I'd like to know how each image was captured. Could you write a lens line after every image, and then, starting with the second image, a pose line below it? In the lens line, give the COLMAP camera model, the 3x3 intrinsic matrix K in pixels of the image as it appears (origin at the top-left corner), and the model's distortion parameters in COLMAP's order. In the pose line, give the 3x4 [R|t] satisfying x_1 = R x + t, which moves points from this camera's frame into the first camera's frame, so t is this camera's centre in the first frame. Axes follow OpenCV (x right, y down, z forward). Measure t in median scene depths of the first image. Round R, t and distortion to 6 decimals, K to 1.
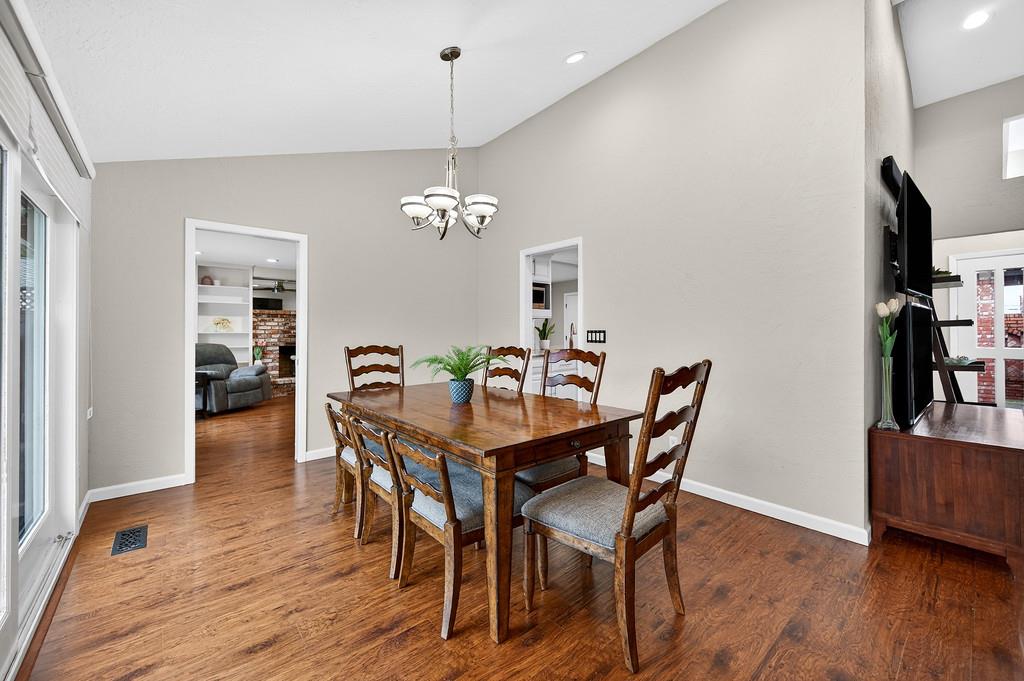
lens RADIAL K [[402.6, 0, 509.7], [0, 402.6, 330.9], [0, 0, 1]] dist [0.008471, -0.001408]
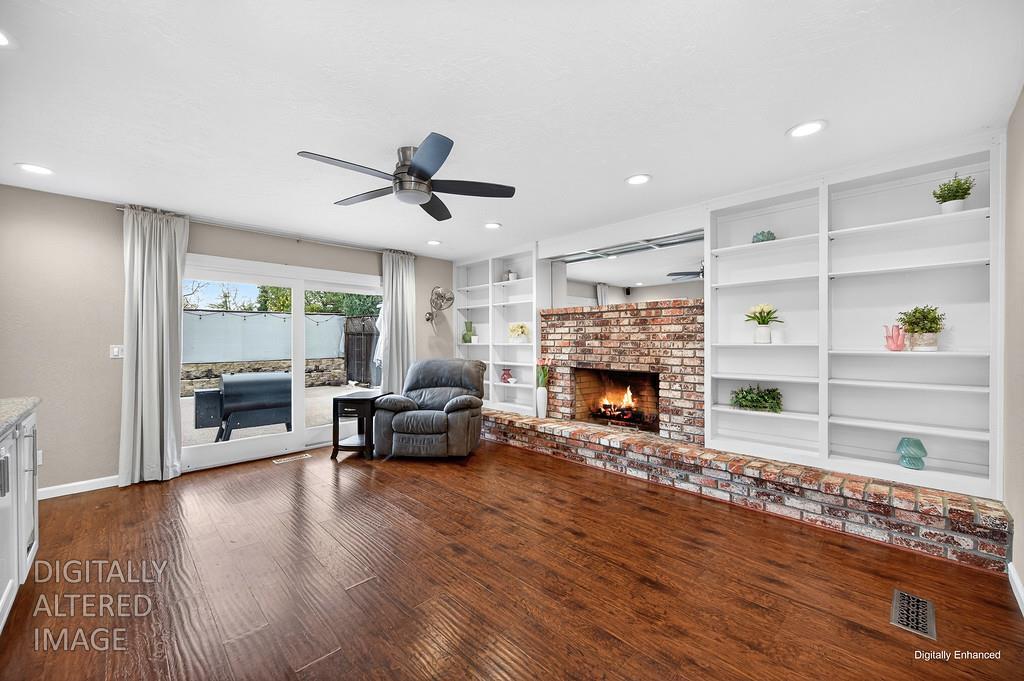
lens RADIAL K [[402.6, 0, 513.5], [0, 402.6, 339.5], [0, 0, 1]] dist [0.008471, -0.001408]
pose [[0.069713, -0.001636, -0.997566, 0.025419], [0.001527, 0.999998, -0.001533, -0.003819], [0.997566, -0.001417, 0.069716, 1.165363]]
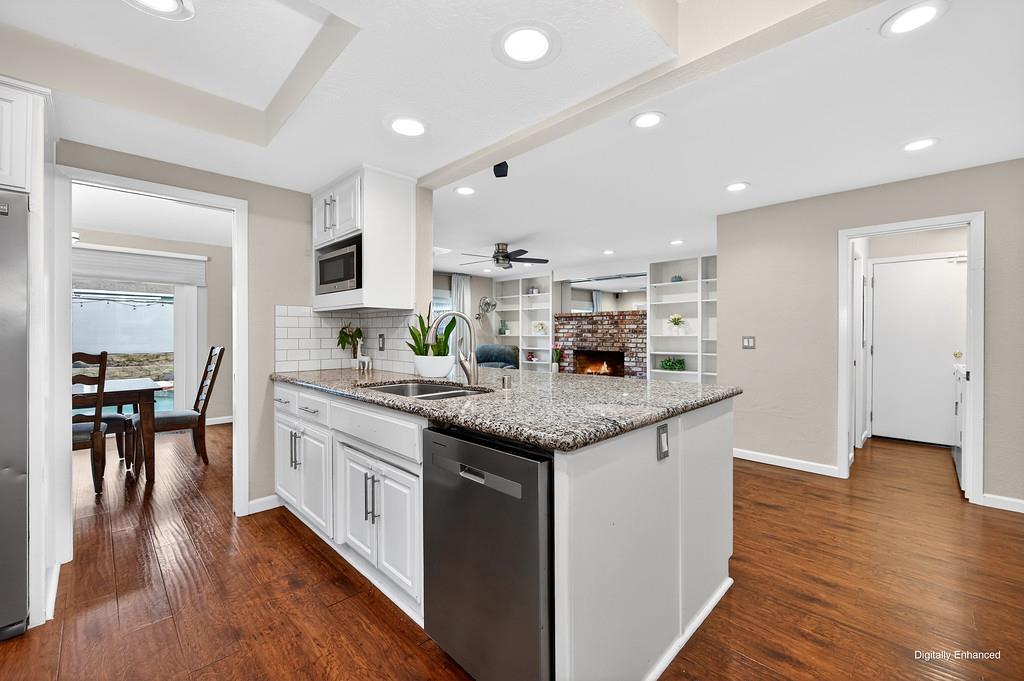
lens RADIAL K [[422.5, 0, 521.2], [0, 422.5, 334.0], [0, 0, 1]] dist [0.000038, -0.000329]
pose [[0.094096, 0.001187, -0.995562, 0.563323], [-0.004583, 0.999989, 0.000759, -0.000786], [0.995553, 0.004491, 0.094100, 1.040644]]
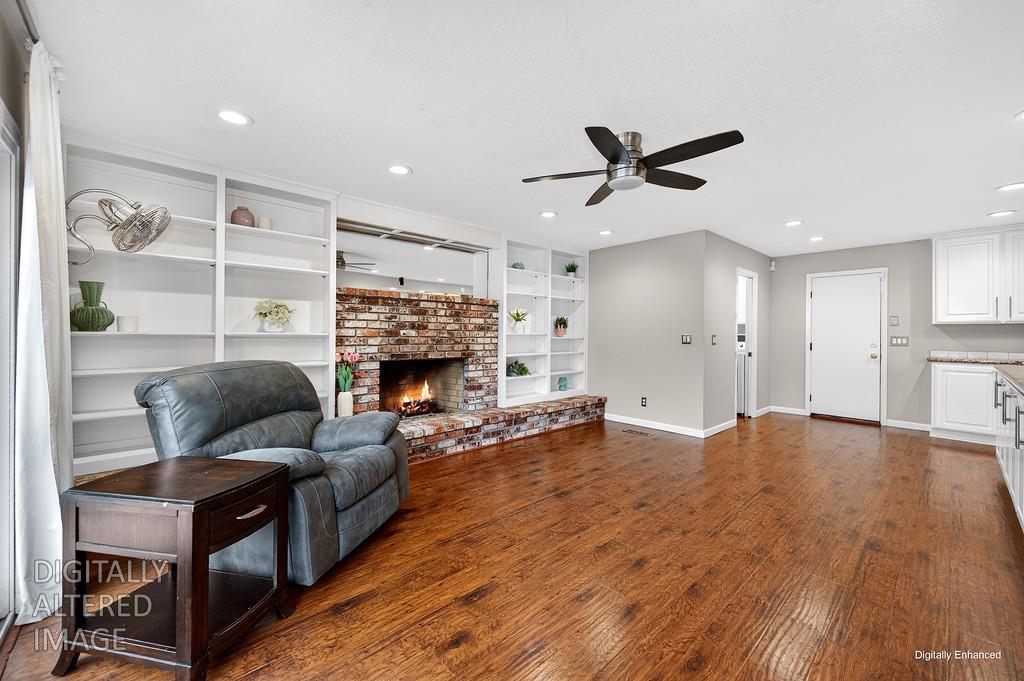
lens RADIAL K [[402.6, 0, 516.4], [0, 402.6, 334.0], [0, 0, 1]] dist [0.008471, -0.001408]
pose [[0.999256, 0.010503, 0.037102, -0.560002], [-0.010639, 0.999937, 0.003466, 0.000090], [-0.037063, -0.003858, 0.999305, 0.653663]]
